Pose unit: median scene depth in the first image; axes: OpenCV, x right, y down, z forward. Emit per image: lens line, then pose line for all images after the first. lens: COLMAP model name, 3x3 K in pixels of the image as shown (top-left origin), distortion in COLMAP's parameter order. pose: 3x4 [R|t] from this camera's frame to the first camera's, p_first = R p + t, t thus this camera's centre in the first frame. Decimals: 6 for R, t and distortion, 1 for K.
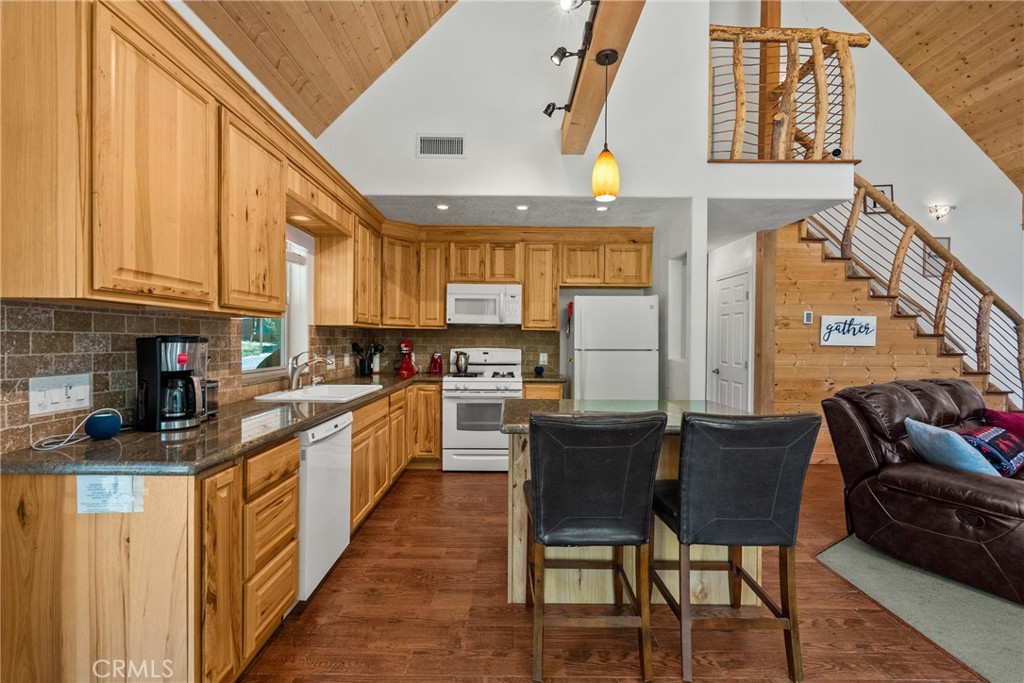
lens RADIAL K [[464.9, 0, 508.9], [0, 464.9, 344.0], [0, 0, 1]] dist [-0.007714, 0.004365]
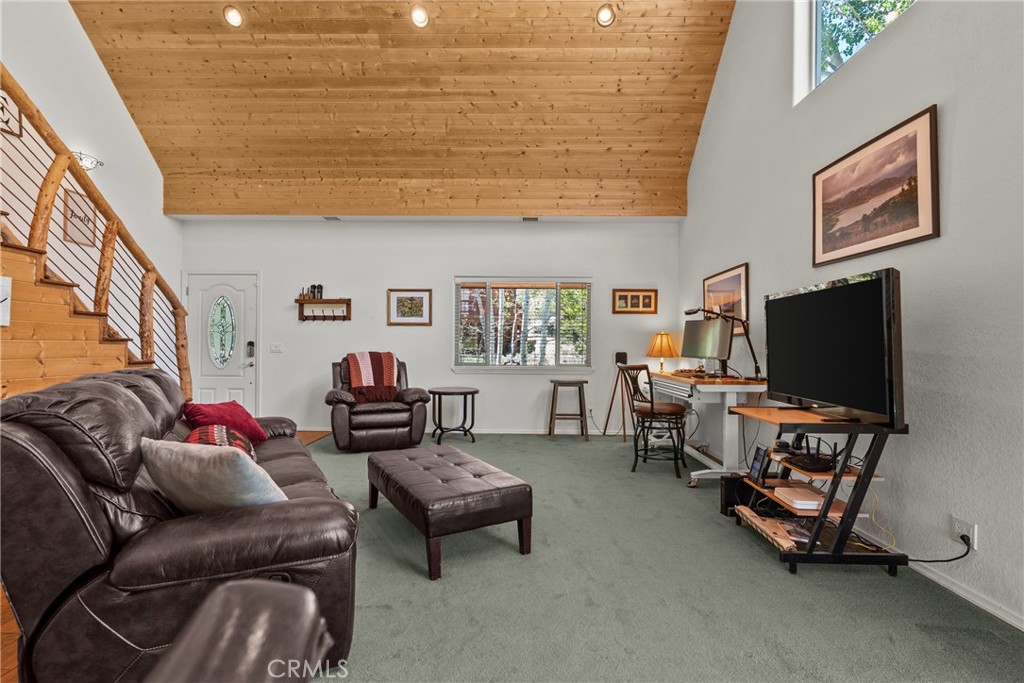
lens RADIAL K [[464.9, 0, 508.9], [0, 464.9, 344.0], [0, 0, 1]] dist [-0.007714, 0.004365]
pose [[0.015965, -0.004272, 0.999863, 0.188895], [0.001346, 0.999990, 0.004251, 0.027551], [-0.999872, 0.001278, 0.015970, 0.332046]]
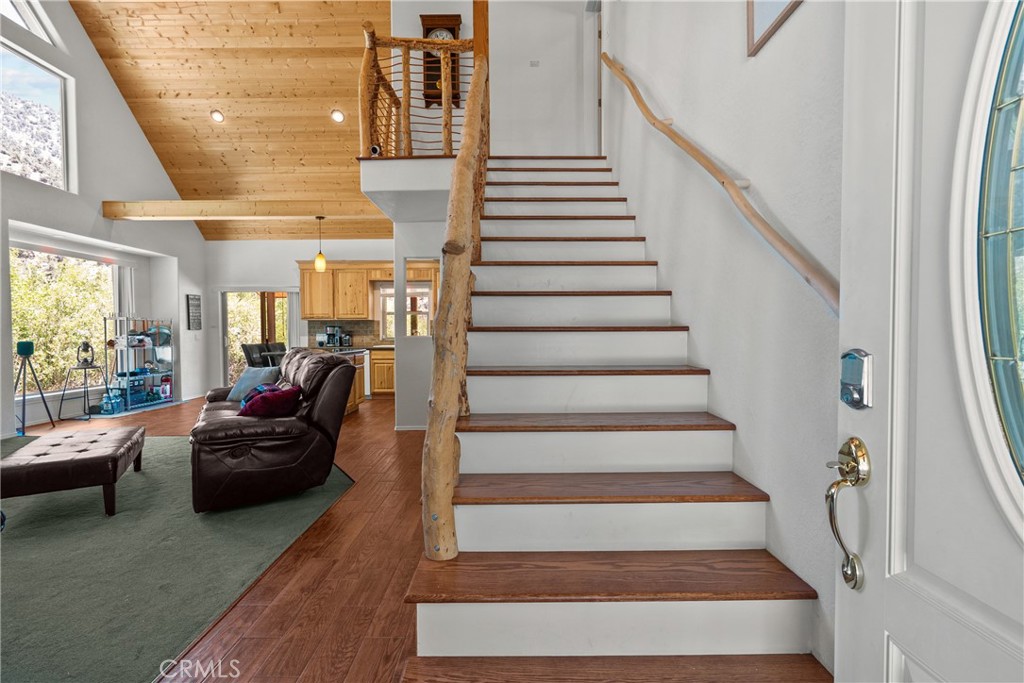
lens RADIAL K [[464.9, 0, 508.9], [0, 464.9, 344.0], [0, 0, 1]] dist [-0.007714, 0.004365]
pose [[-0.007293, 0.017286, -0.999824, 1.487948], [-0.004193, 0.999841, 0.017317, 0.028753], [0.999965, 0.004319, -0.007220, 1.089675]]
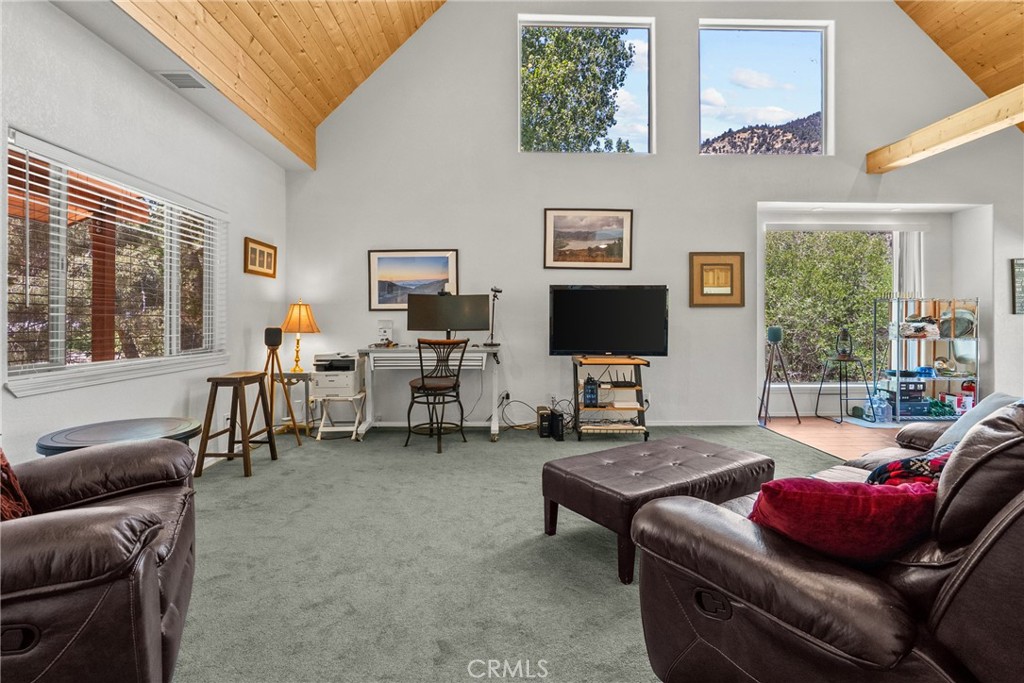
lens RADIAL K [[478.6, 0, 509.0], [0, 478.6, 316.7], [0, 0, 1]] dist [0.002159, 0.001344]
pose [[-0.999627, -0.010669, -0.025124, 0.991888], [-0.010754, 0.999937, 0.003268, 0.026182], [0.025088, 0.003537, -0.999679, 0.991764]]
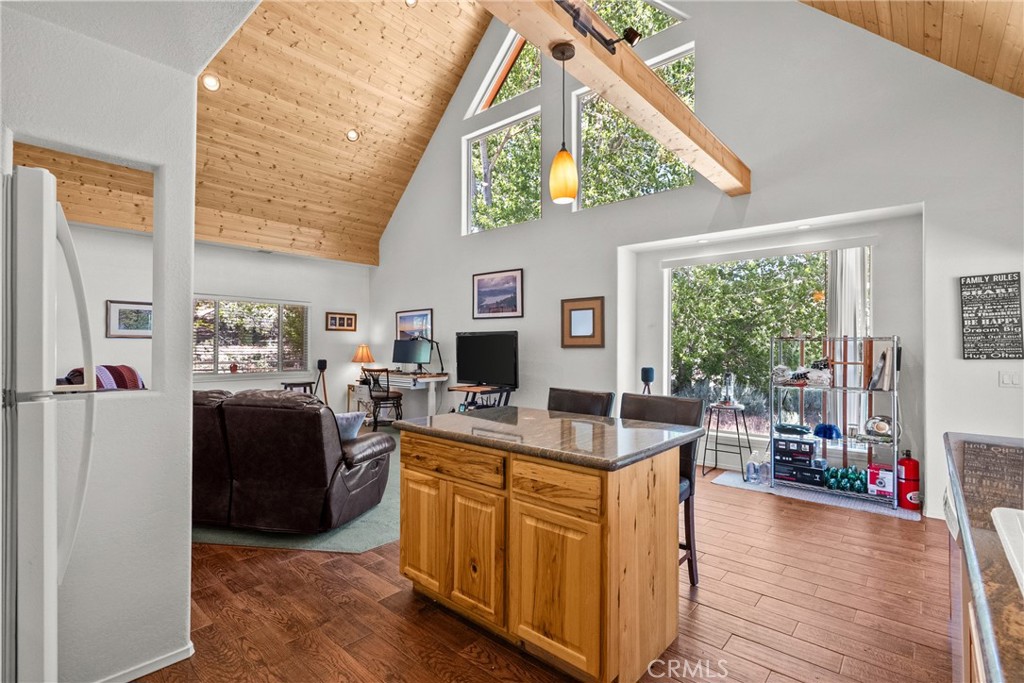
lens RADIAL K [[474.7, 0, 512.0], [0, 474.7, 341.5], [0, 0, 1]] dist [-0.008539, 0.000094]
pose [[-0.754110, -0.004228, 0.656734, -0.178254], [-0.004438, 0.999989, 0.001343, -0.015124], [-0.656733, -0.001902, -0.754121, 0.925429]]
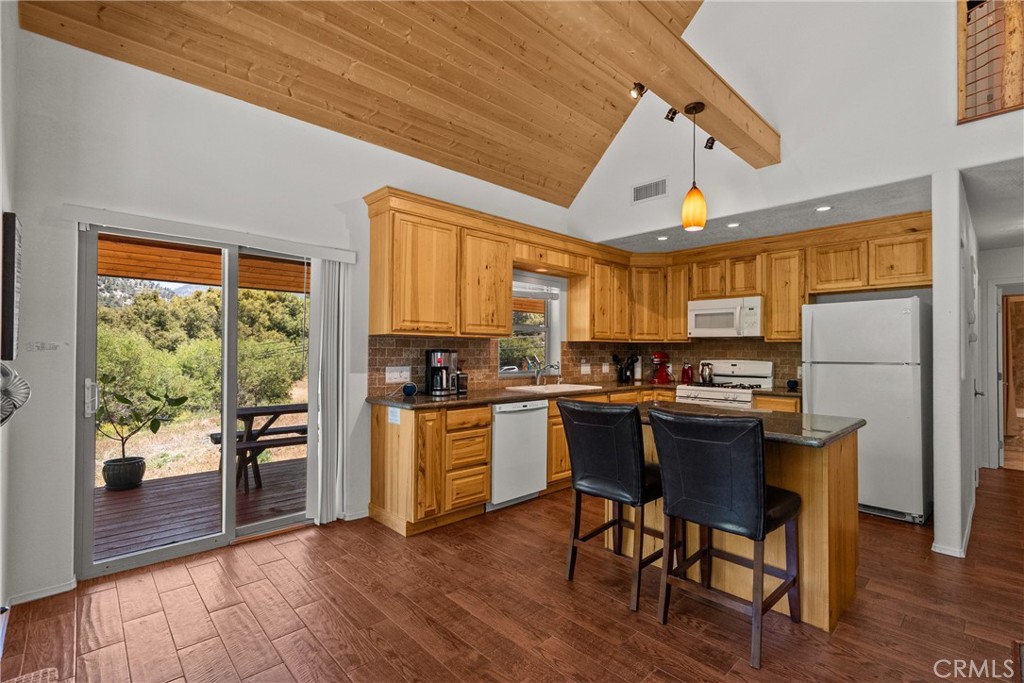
lens RADIAL K [[464.9, 0, 508.9], [0, 464.9, 344.0], [0, 0, 1]] dist [-0.007714, 0.004365]
pose [[0.683764, -0.014360, -0.729562, 0.378482], [-0.007415, 0.999618, -0.026625, 0.004323], [0.729666, 0.023614, 0.683396, -0.062971]]
